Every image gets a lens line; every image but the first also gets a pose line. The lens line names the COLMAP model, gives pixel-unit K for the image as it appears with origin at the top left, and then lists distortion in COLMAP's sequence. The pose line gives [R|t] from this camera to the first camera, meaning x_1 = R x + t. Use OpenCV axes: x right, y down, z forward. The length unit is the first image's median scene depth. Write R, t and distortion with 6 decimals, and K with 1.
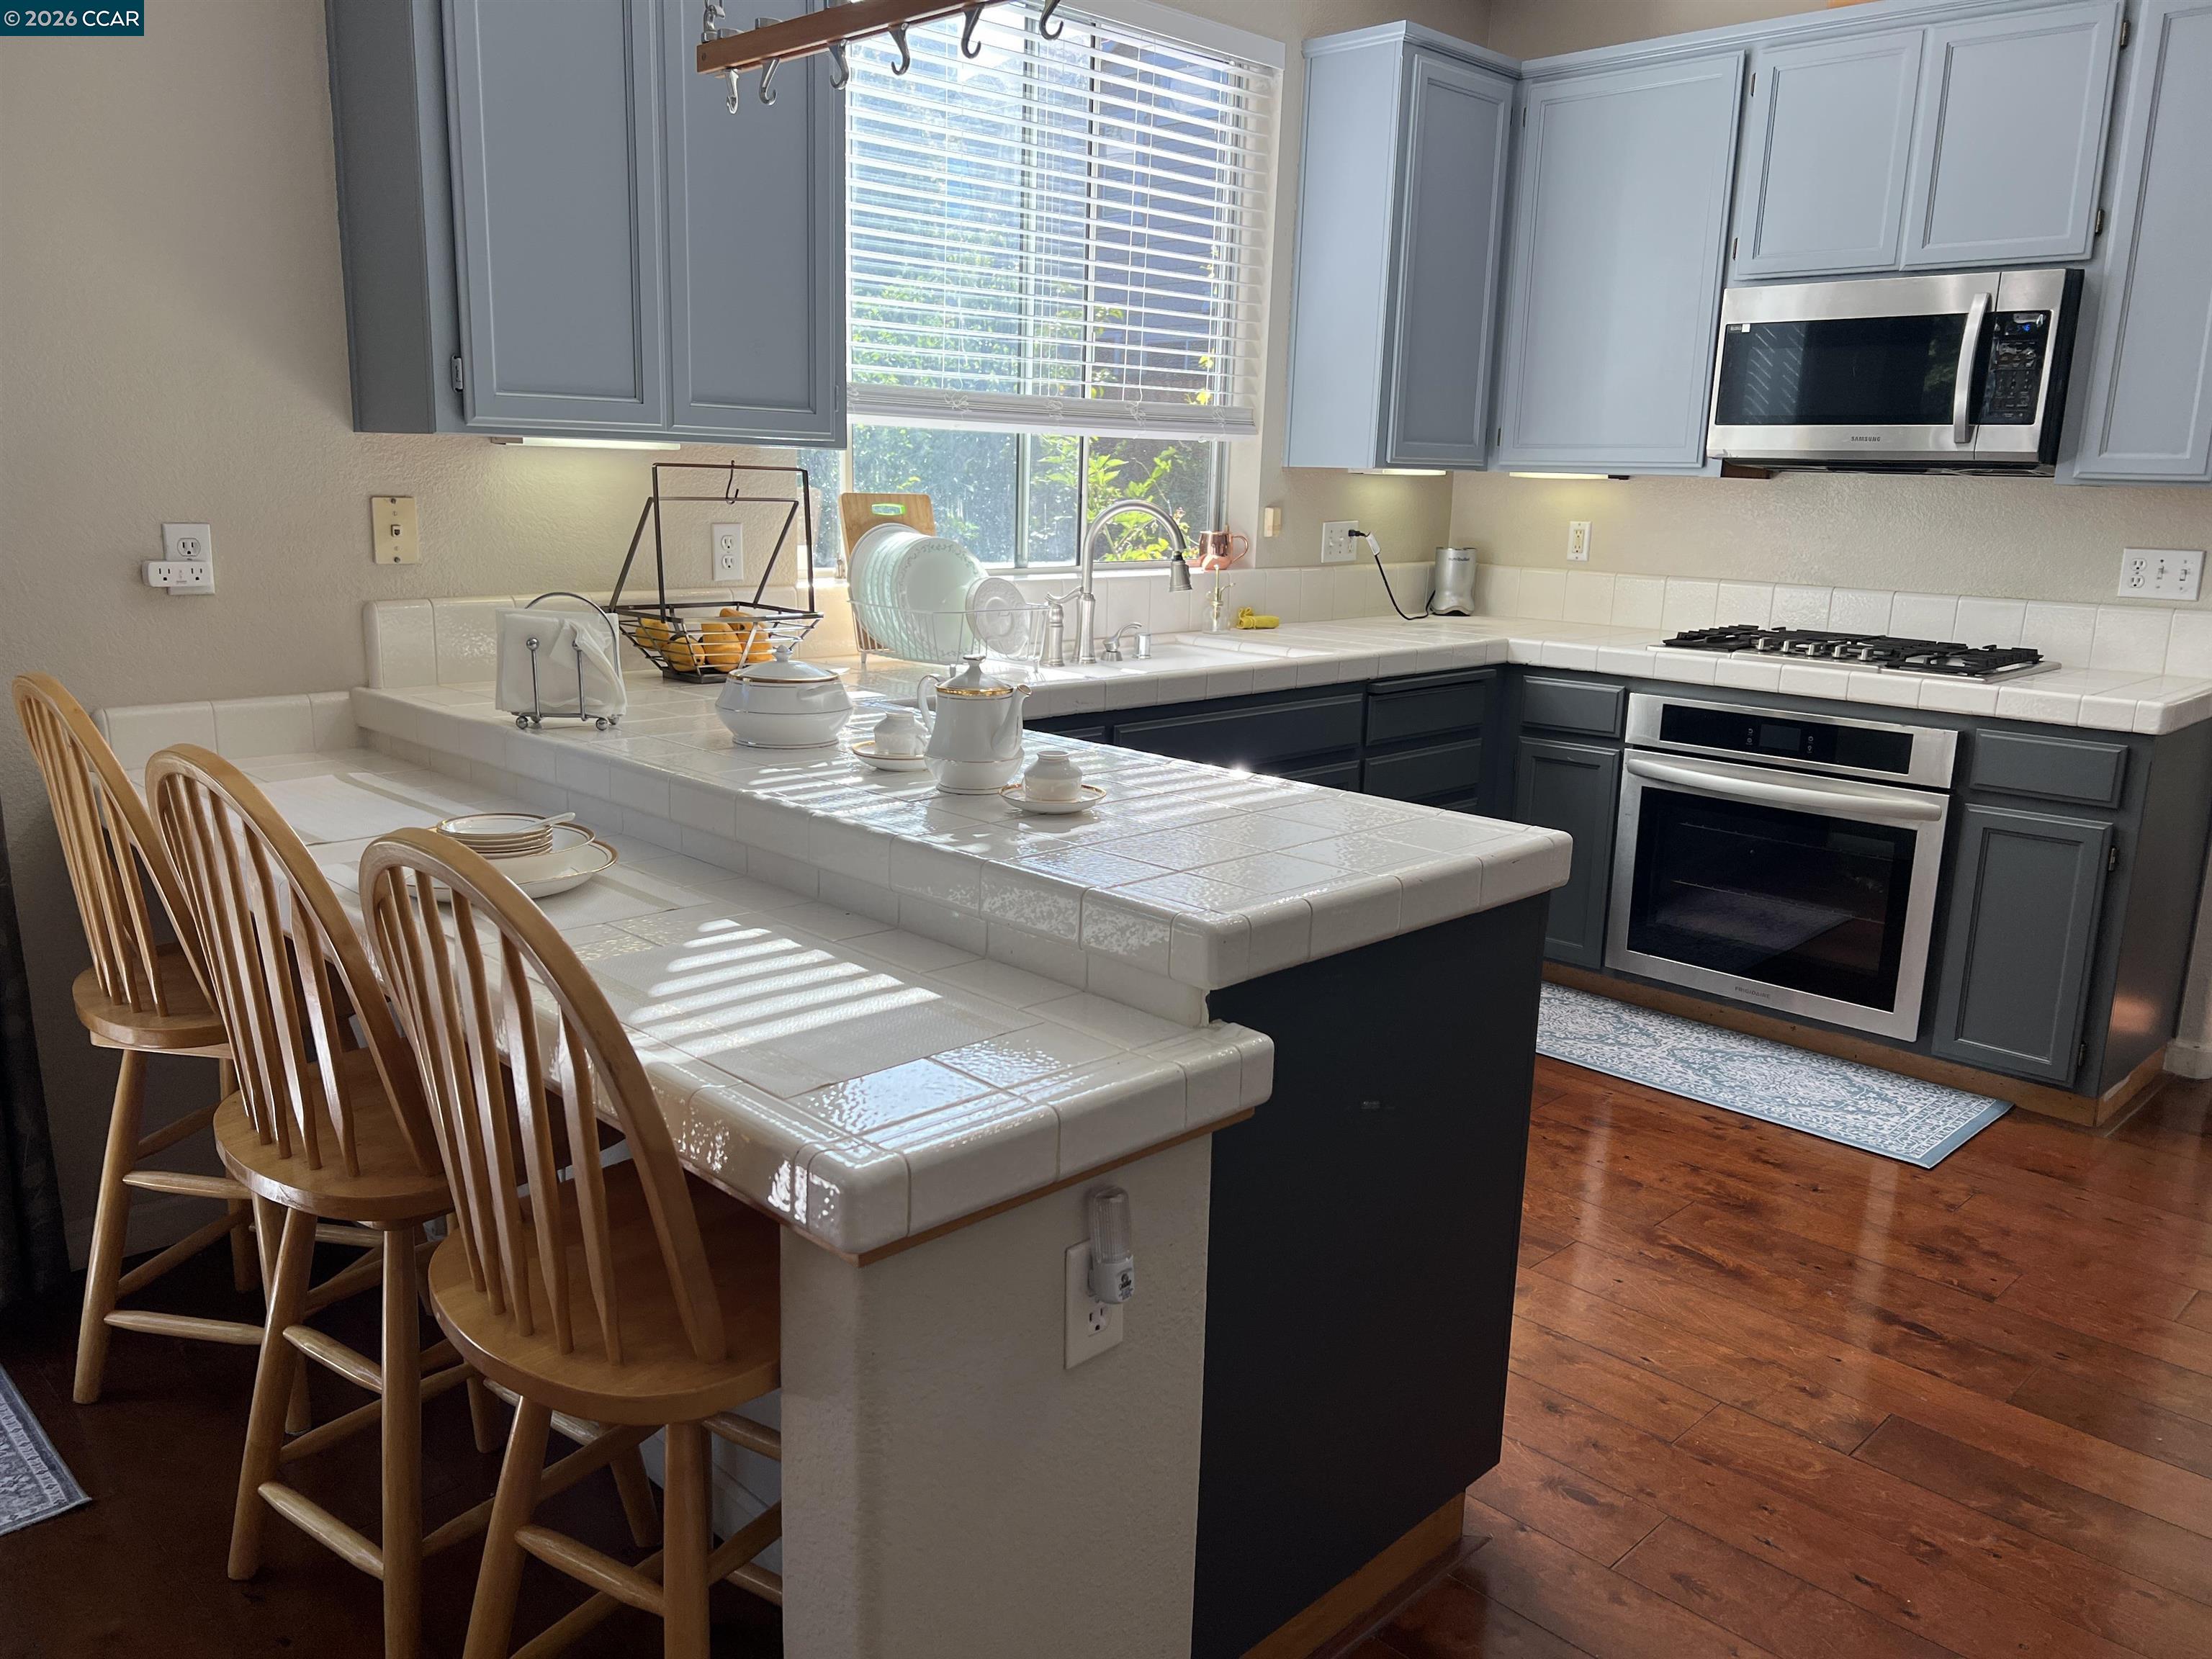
lens RADIAL K [[1666.5, 0, 1095.1], [0, 1666.5, 833.9], [0, 0, 1]] dist [0.055740, -0.064960]
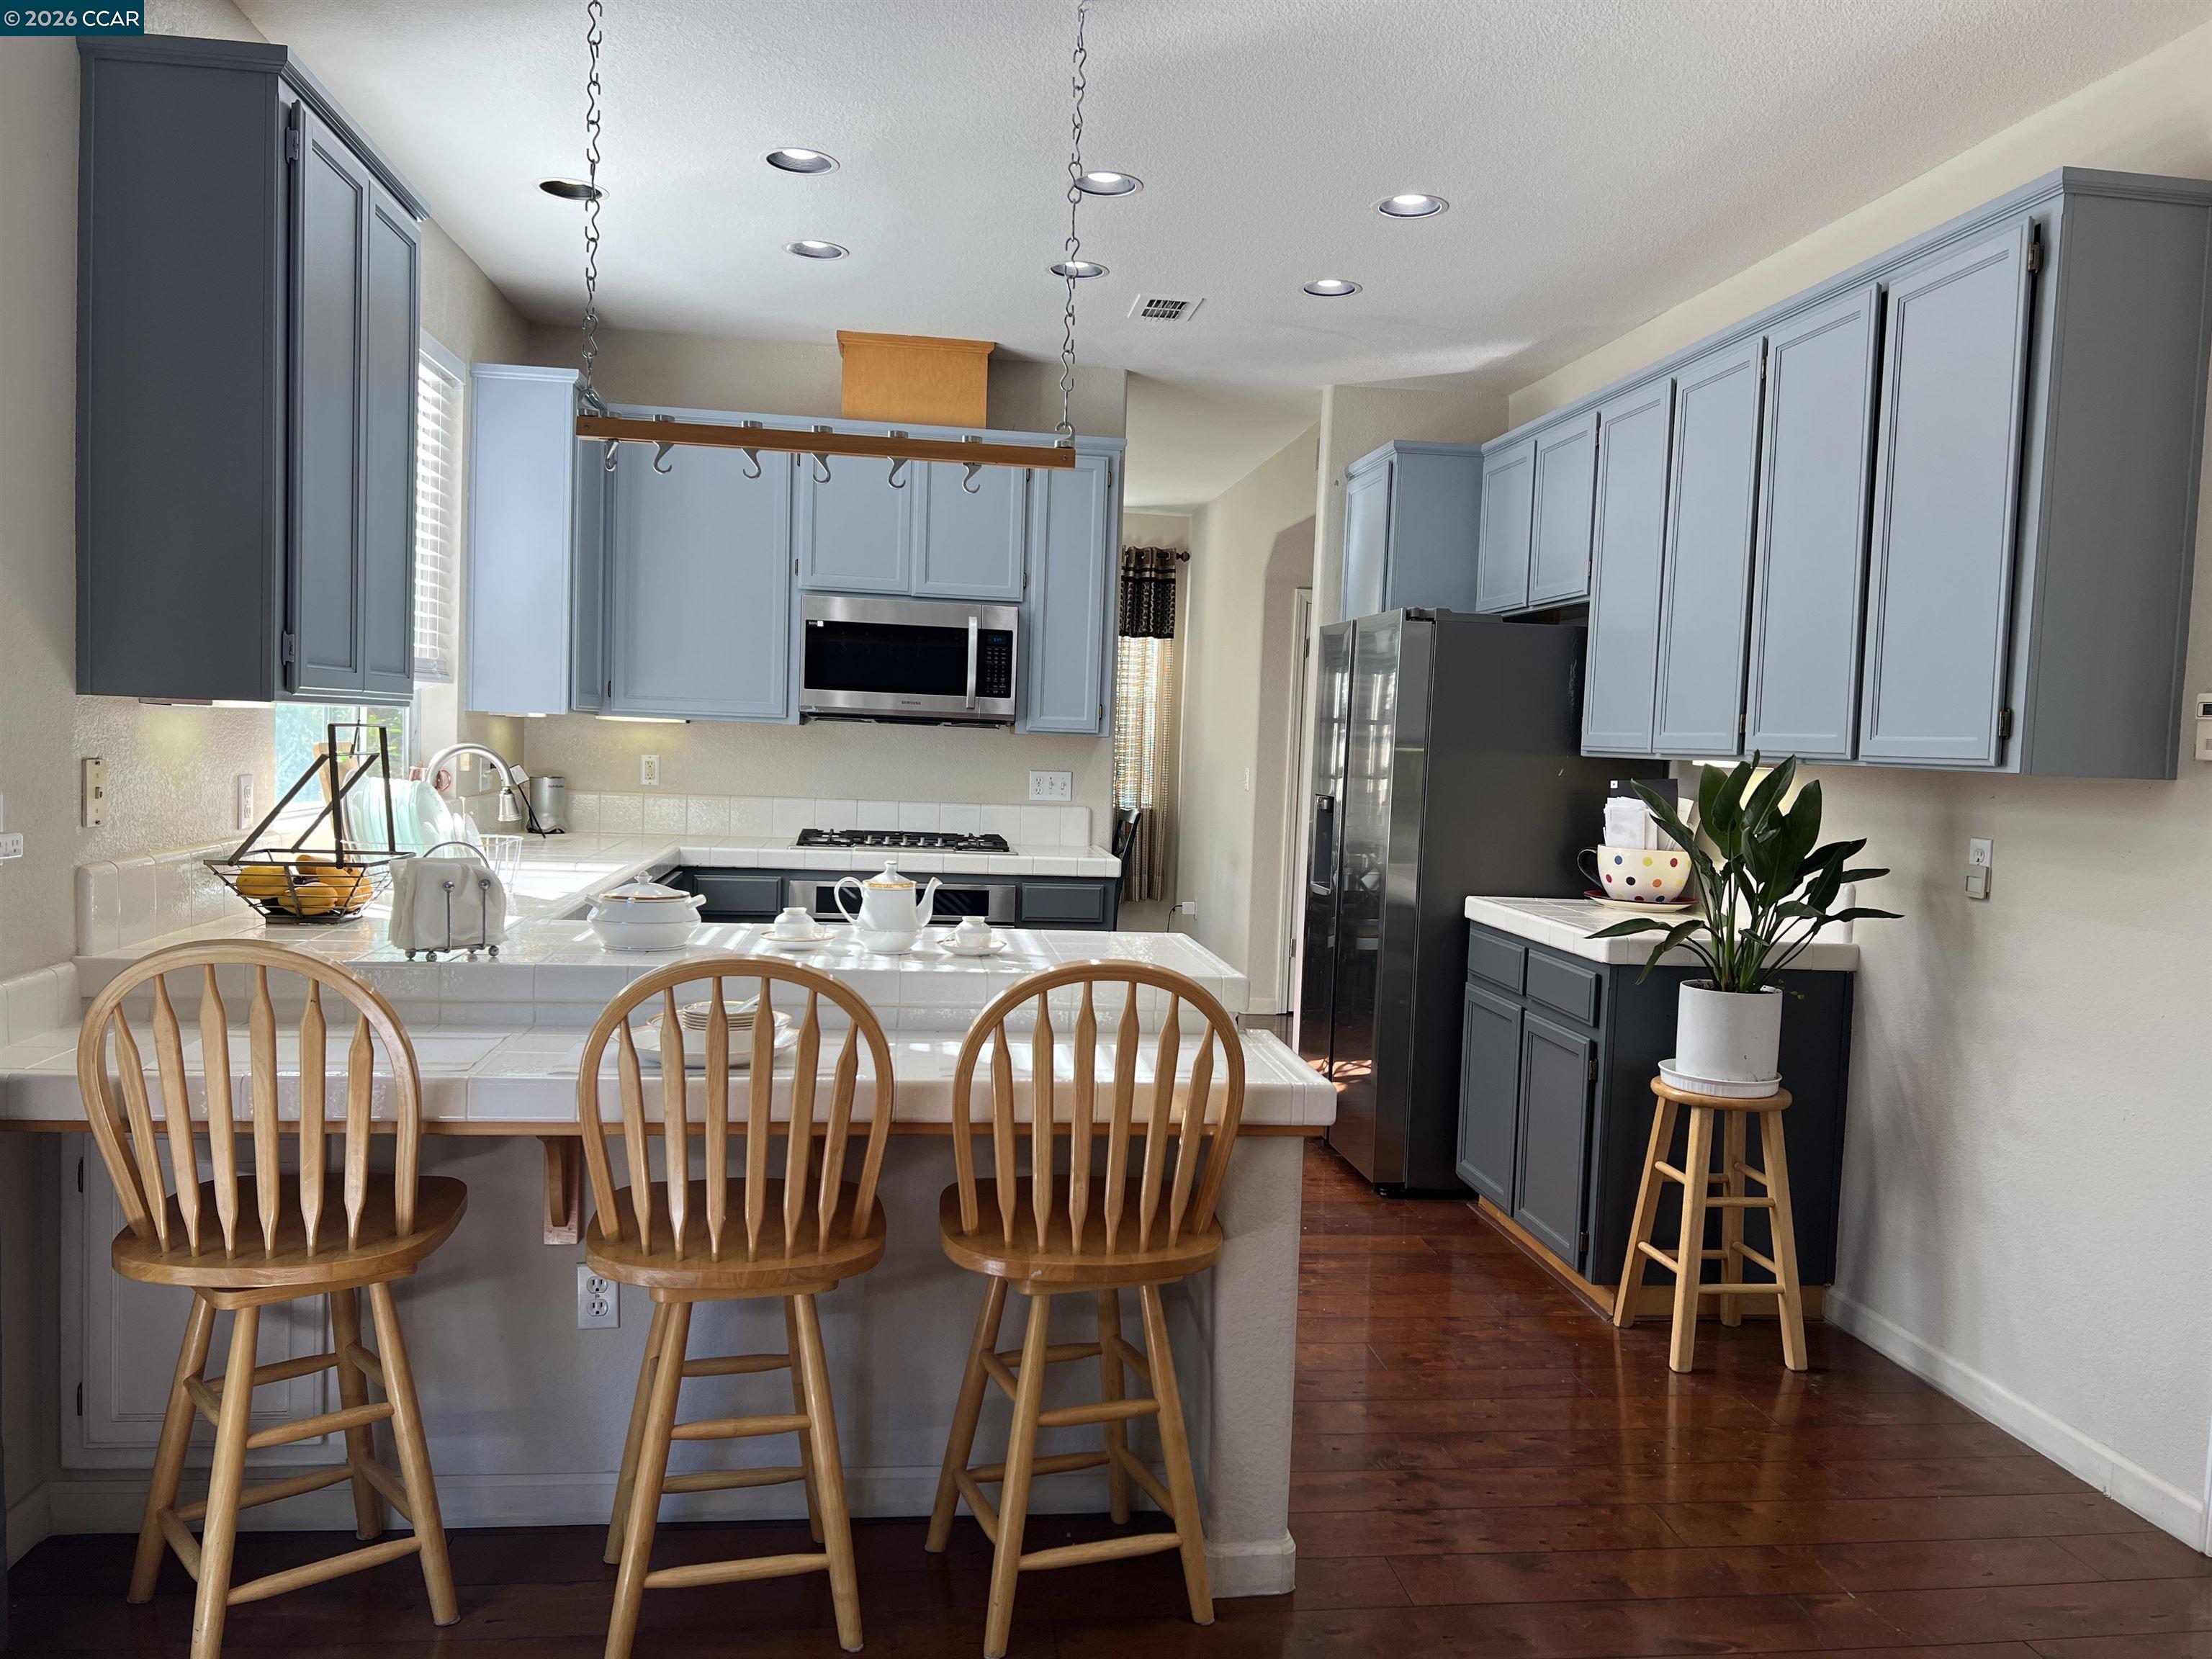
lens RADIAL K [[1671.0, 0, 1106.0], [0, 1671.0, 829.5], [0, 0, 1]] dist [0.056132, -0.066564]
pose [[0.608701, -0.049167, 0.791874, -0.708737], [0.149098, 0.987385, -0.053304, -0.016979], [-0.779264, 0.150513, 0.608353, -0.040704]]
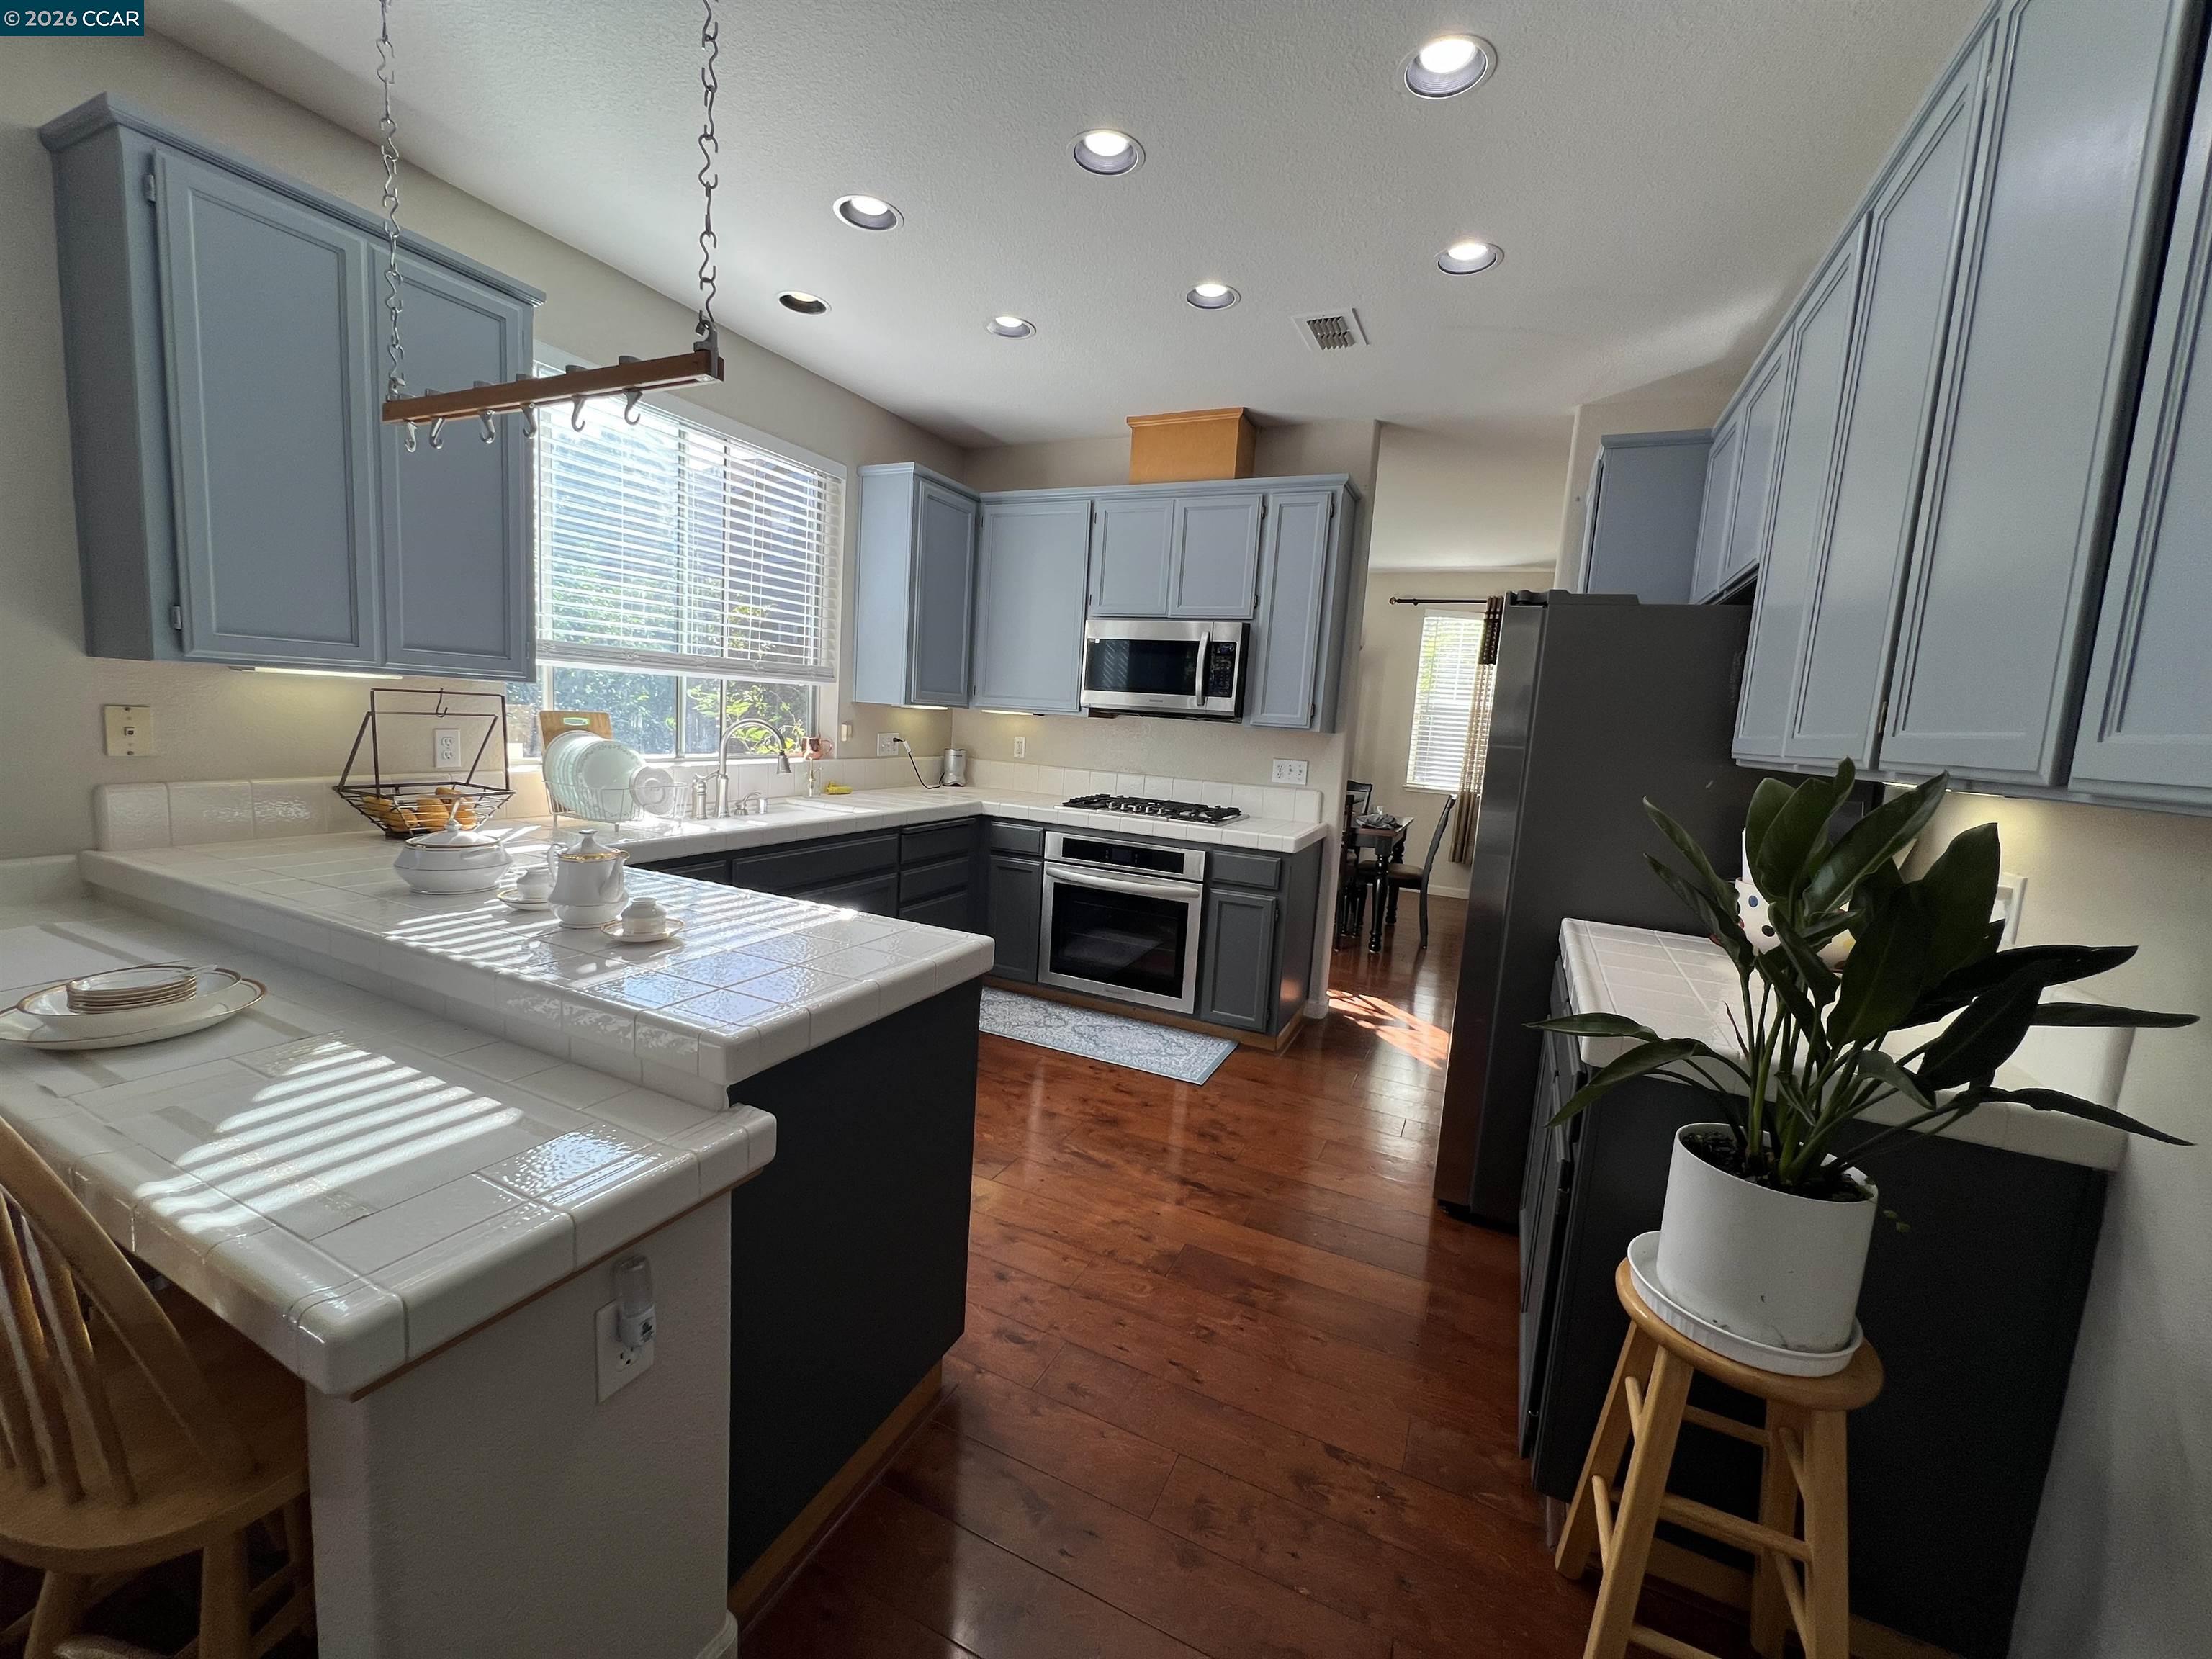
lens RADIAL K [[886.1, 0, 1099.1], [0, 886.1, 822.3], [0, 0, 1]] dist [-0.001840, 0.000253]
pose [[0.939551, -0.009502, 0.342276, 0.049691], [0.035737, 0.996877, -0.070423, -0.028245], [-0.340538, 0.078398, 0.936957, 0.084227]]
